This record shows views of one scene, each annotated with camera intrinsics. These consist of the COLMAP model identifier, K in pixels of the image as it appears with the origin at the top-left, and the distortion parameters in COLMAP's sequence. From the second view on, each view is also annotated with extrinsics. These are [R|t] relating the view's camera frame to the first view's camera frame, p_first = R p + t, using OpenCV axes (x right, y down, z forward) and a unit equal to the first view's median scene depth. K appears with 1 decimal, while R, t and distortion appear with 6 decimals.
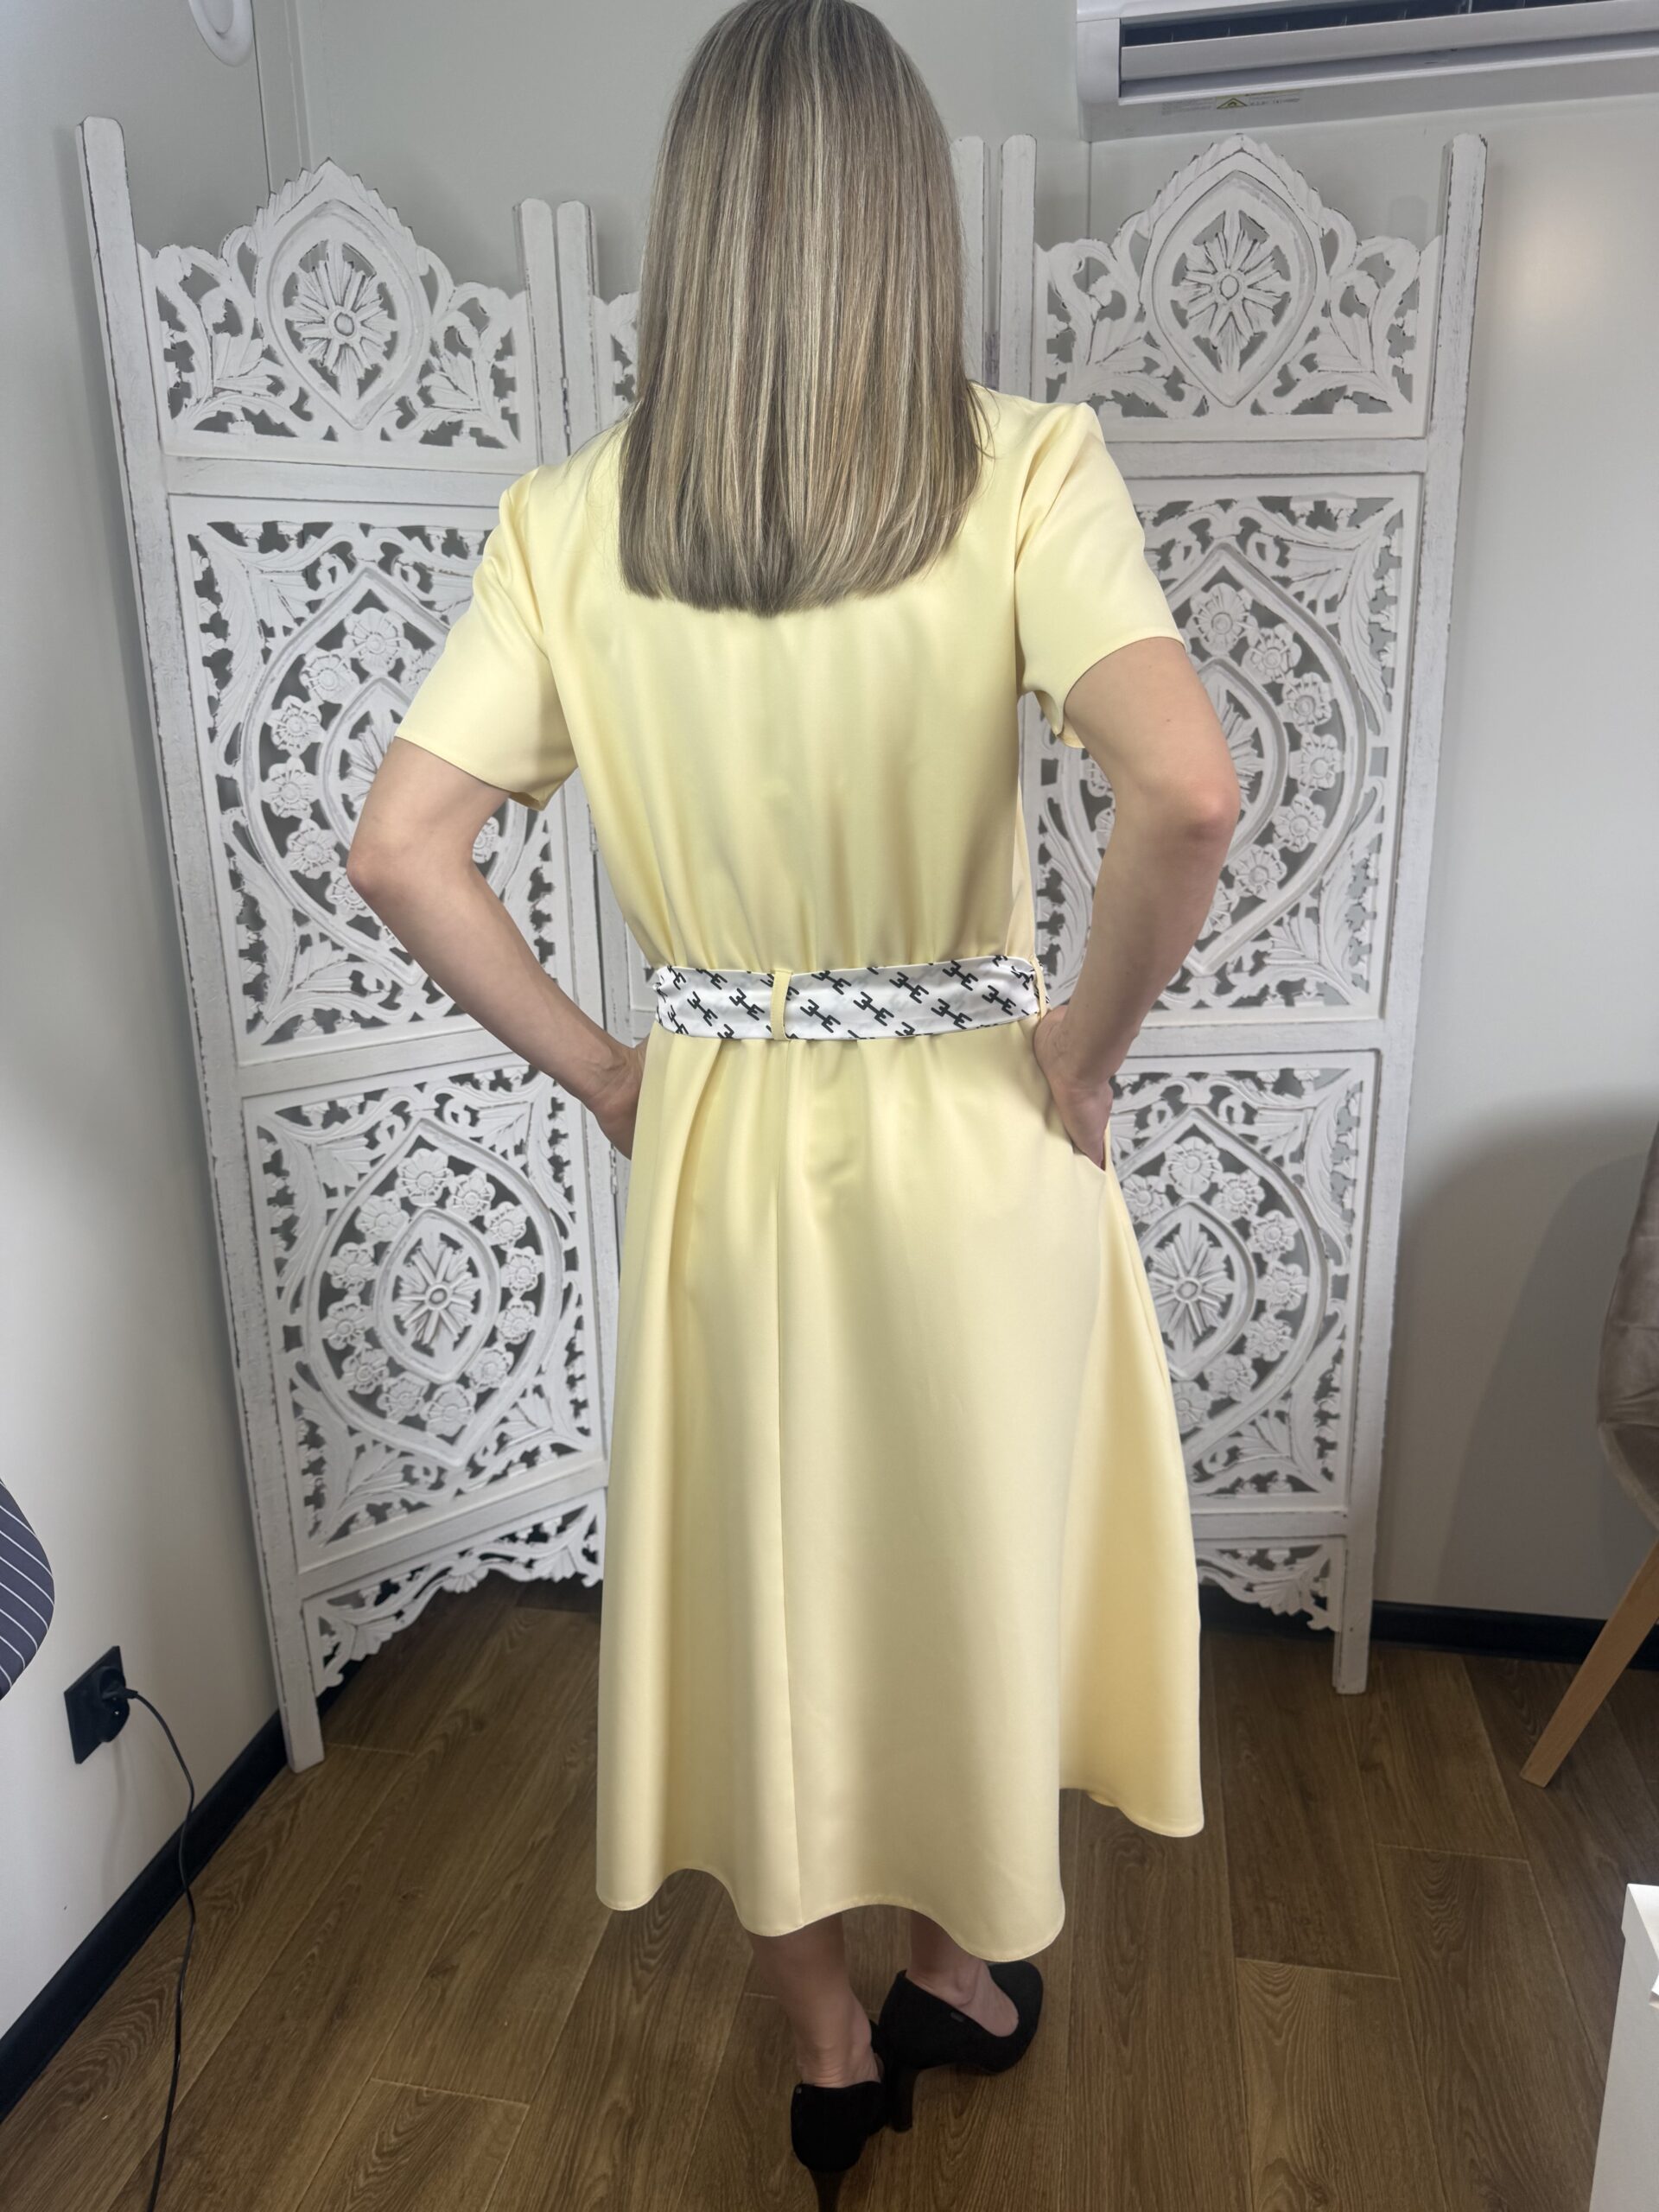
lens RADIAL K [[1559.5, 0, 809.6], [0, 1559.5, 1110.5], [0, 0, 1]] dist [0.082614, -0.155083]
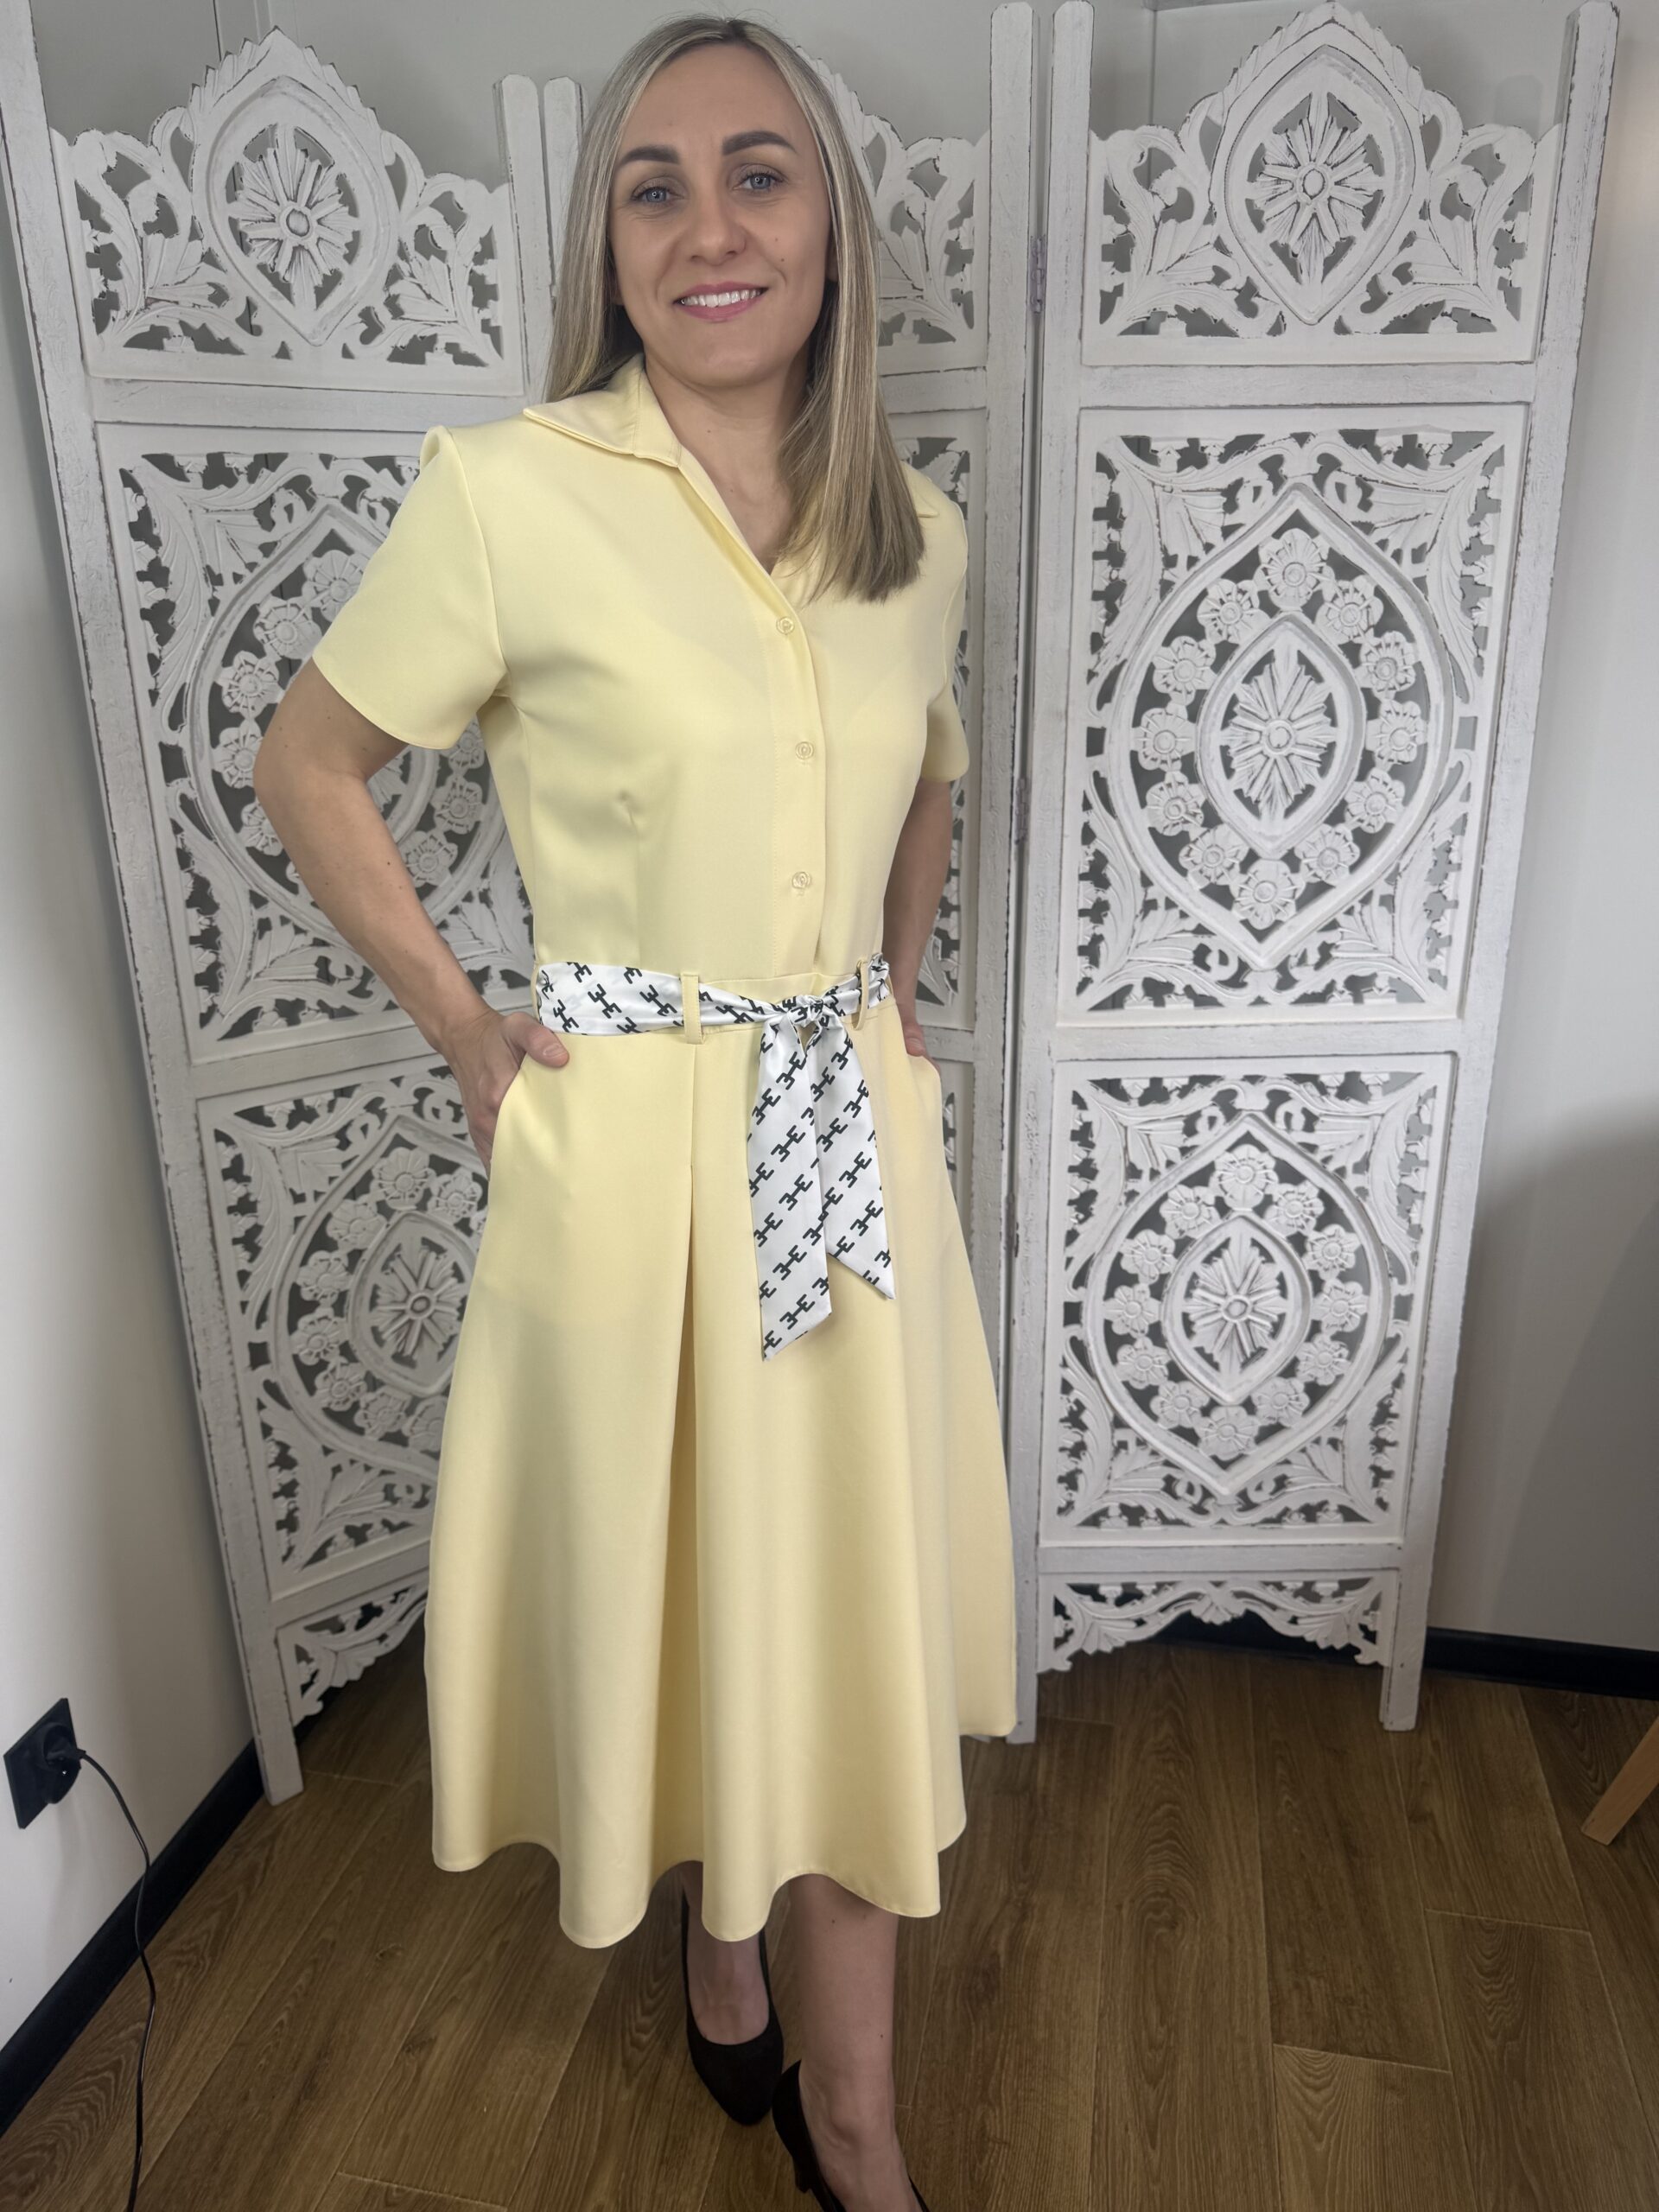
lens RADIAL K [[1566.5, 0, 829.5], [0, 1566.5, 1103.0], [0, 0, 1]] dist [0.050712, -0.082350]
pose [[0.999918, 0.009477, -0.008627, 0.011323], [-0.008985, 0.998427, 0.055344, -0.058056], [0.009138, -0.055262, 0.998430, 0.094466]]
